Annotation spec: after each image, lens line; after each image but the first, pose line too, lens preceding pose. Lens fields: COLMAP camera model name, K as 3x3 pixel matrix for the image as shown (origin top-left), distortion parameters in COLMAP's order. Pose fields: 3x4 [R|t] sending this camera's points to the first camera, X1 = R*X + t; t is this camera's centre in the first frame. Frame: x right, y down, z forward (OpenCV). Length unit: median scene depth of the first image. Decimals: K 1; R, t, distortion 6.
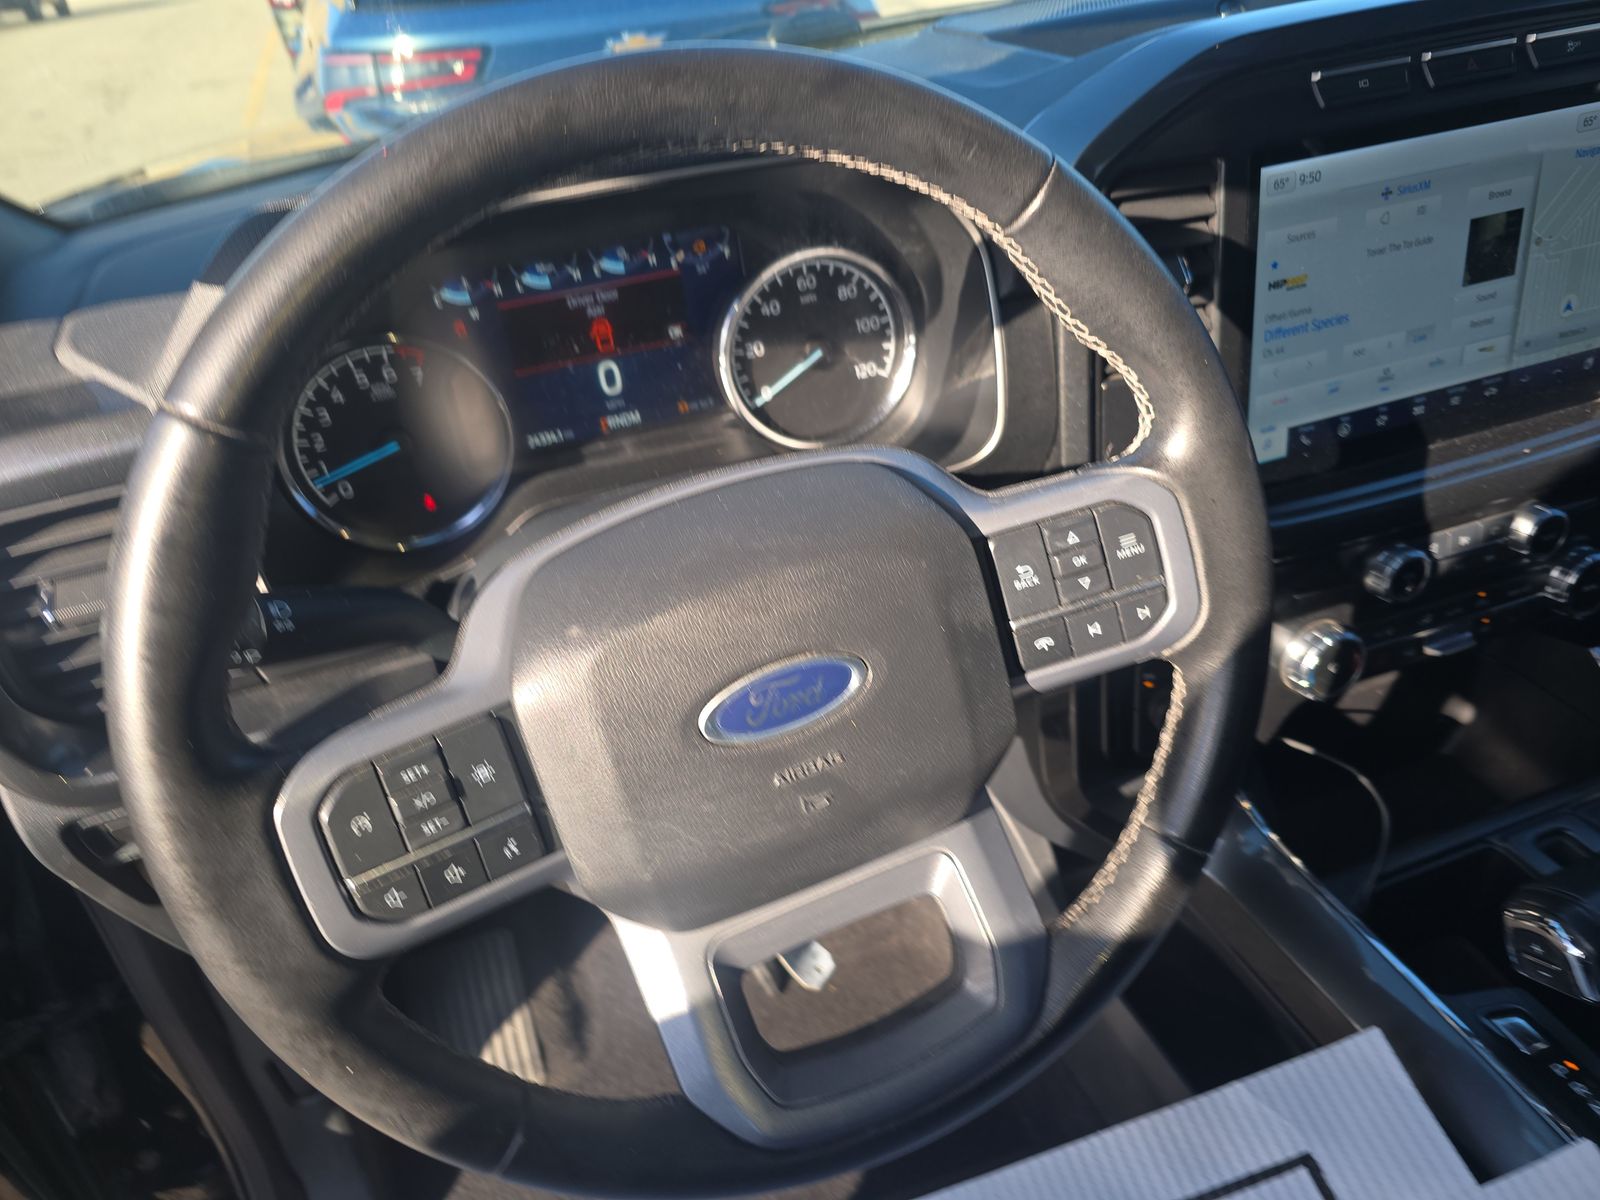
lens RADIAL K [[1098.7, 0, 771.2], [0, 1098.7, 596.0], [0, 0, 1]] dist [0.052825, -0.043702]
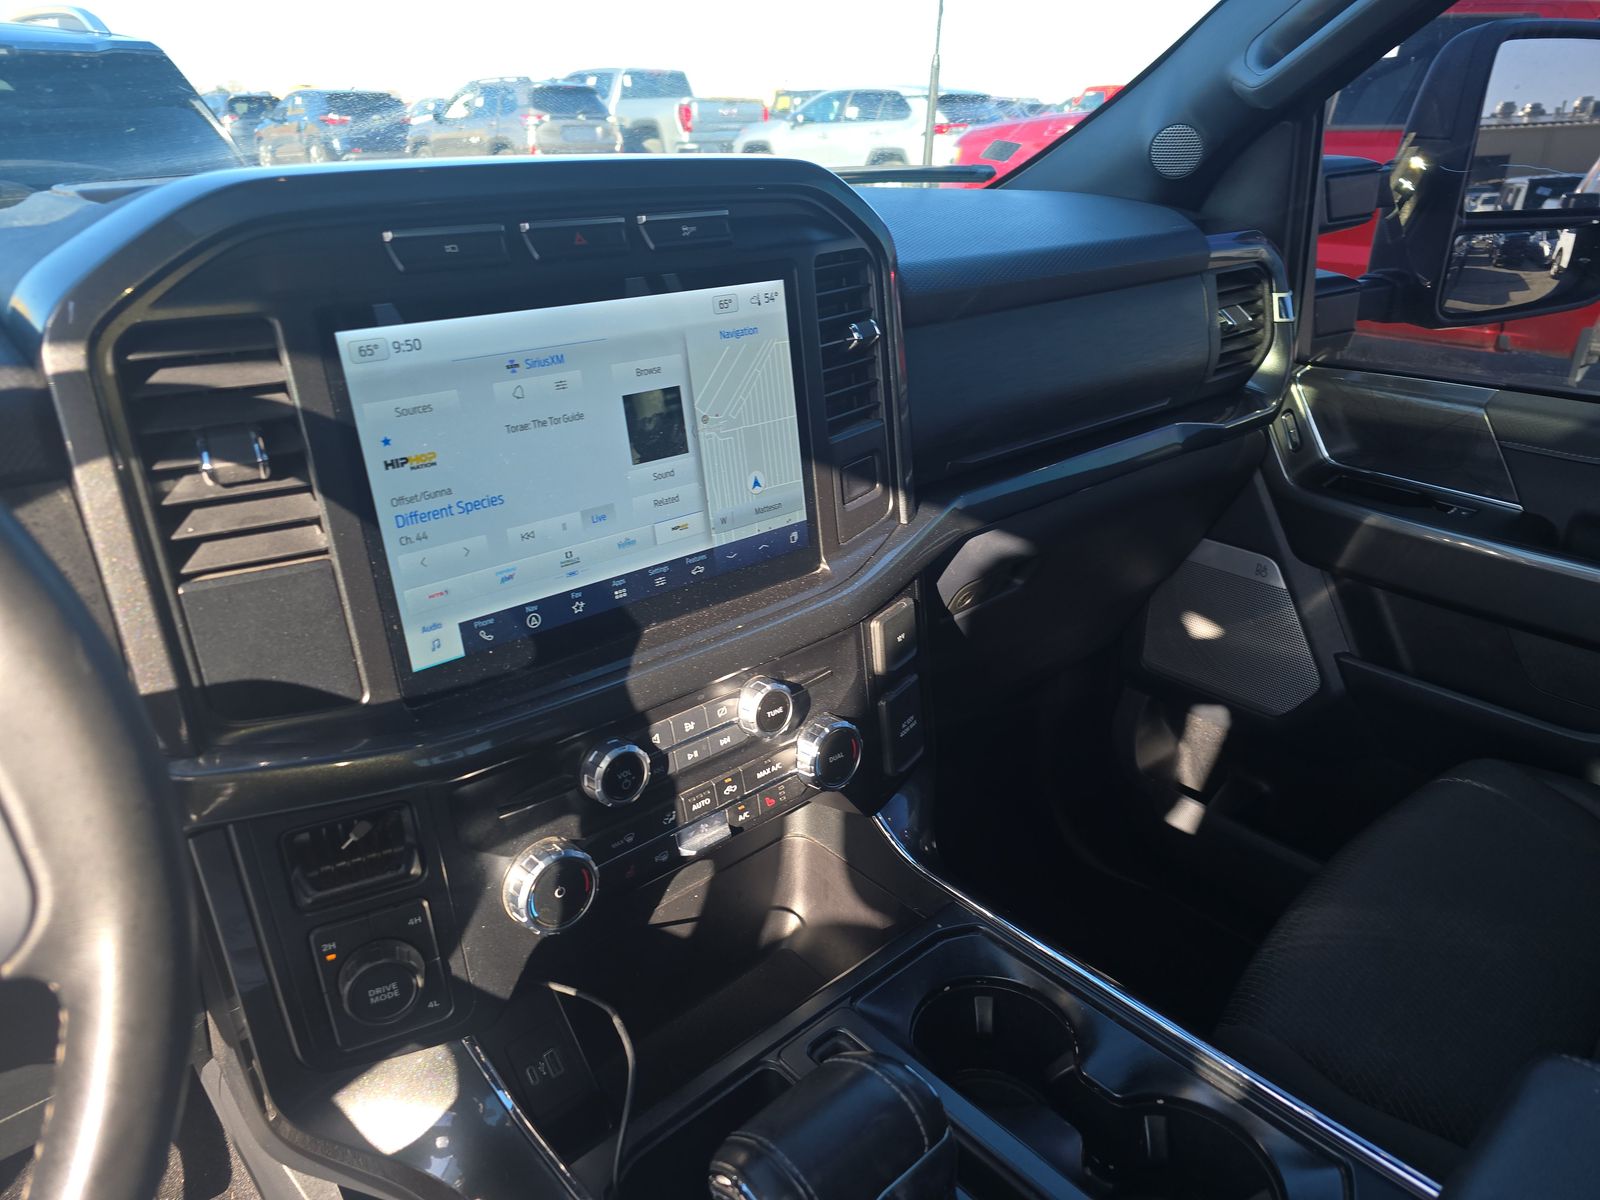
lens RADIAL K [[1098.7, 0, 771.2], [0, 1098.7, 596.0], [0, 0, 1]] dist [0.052825, -0.043702]
pose [[0.924915, -0.070850, 0.373514, 0.367893], [0.140347, 0.976715, -0.162267, 0.001602], [-0.353321, 0.202505, 0.913322, 0.121505]]
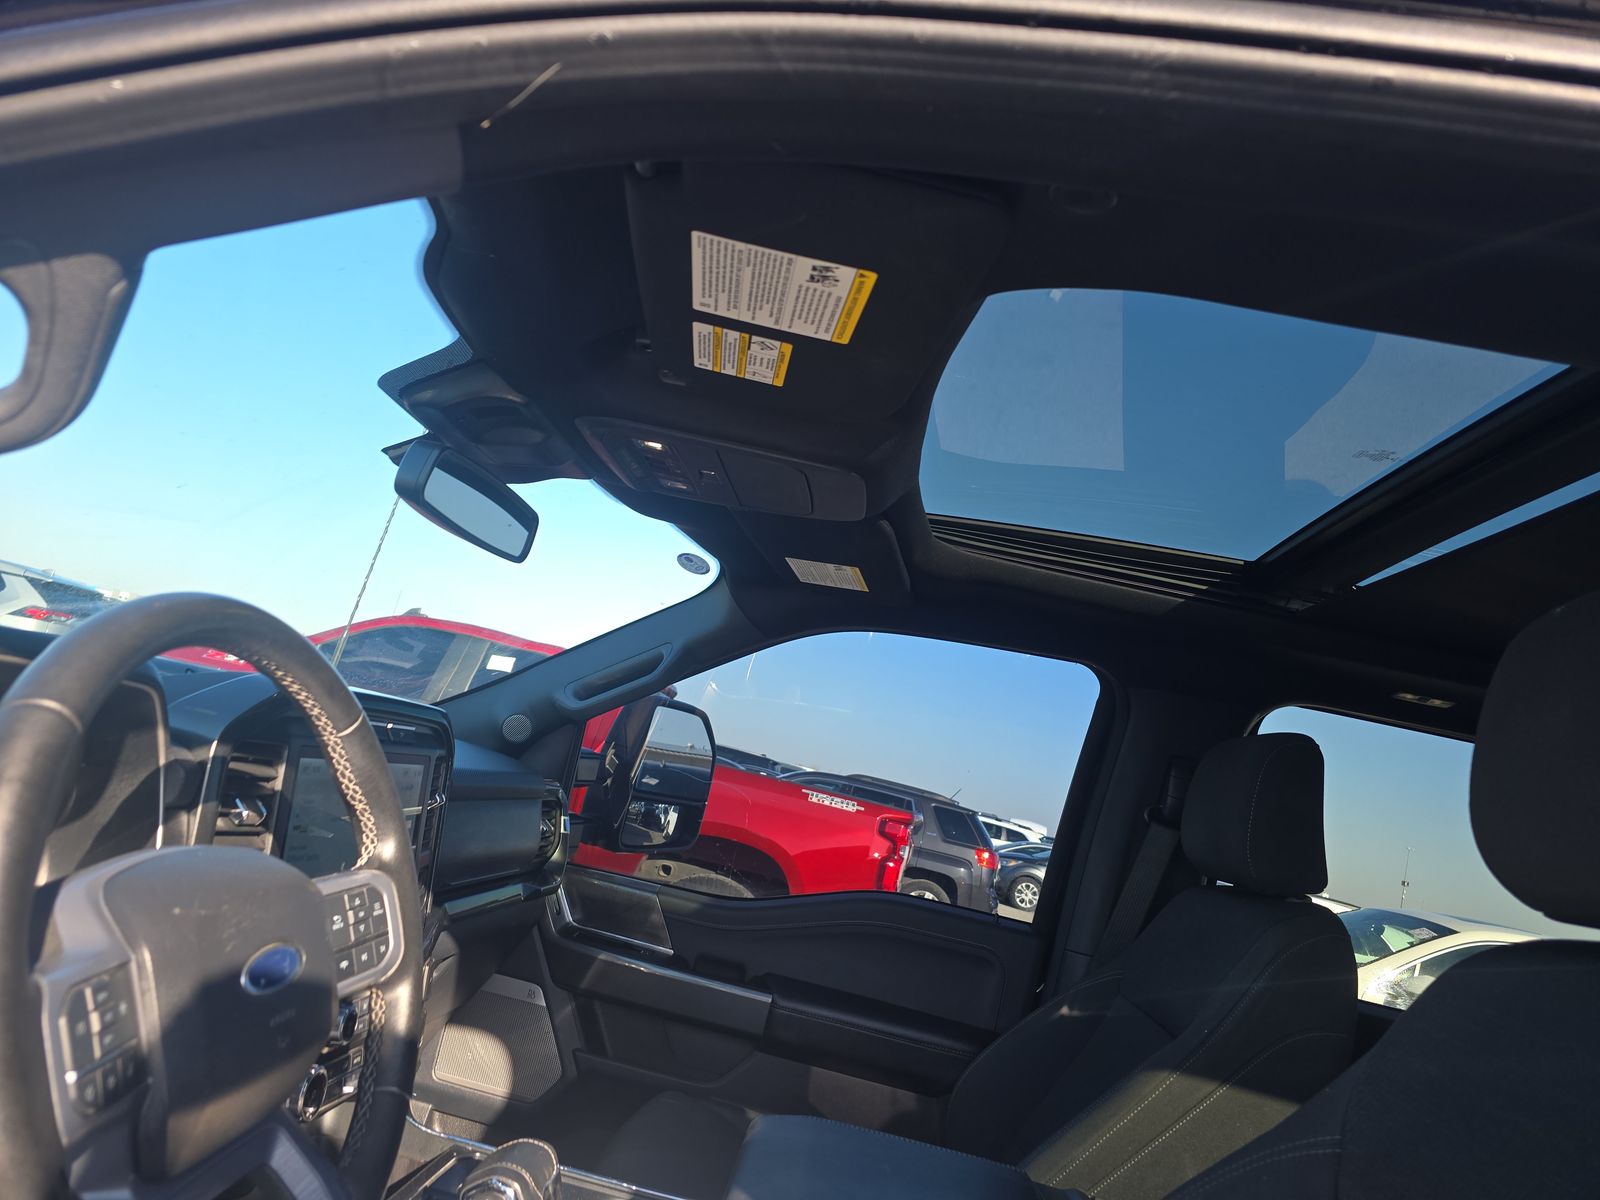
lens RADIAL K [[1098.7, 0, 771.2], [0, 1098.7, 596.0], [0, 0, 1]] dist [0.052825, -0.043702]
pose [[0.389622, 0.320317, 0.863477, -0.738849], [0.261662, 0.860431, -0.437255, 0.302894], [-0.883022, 0.396303, 0.251428, -0.156917]]
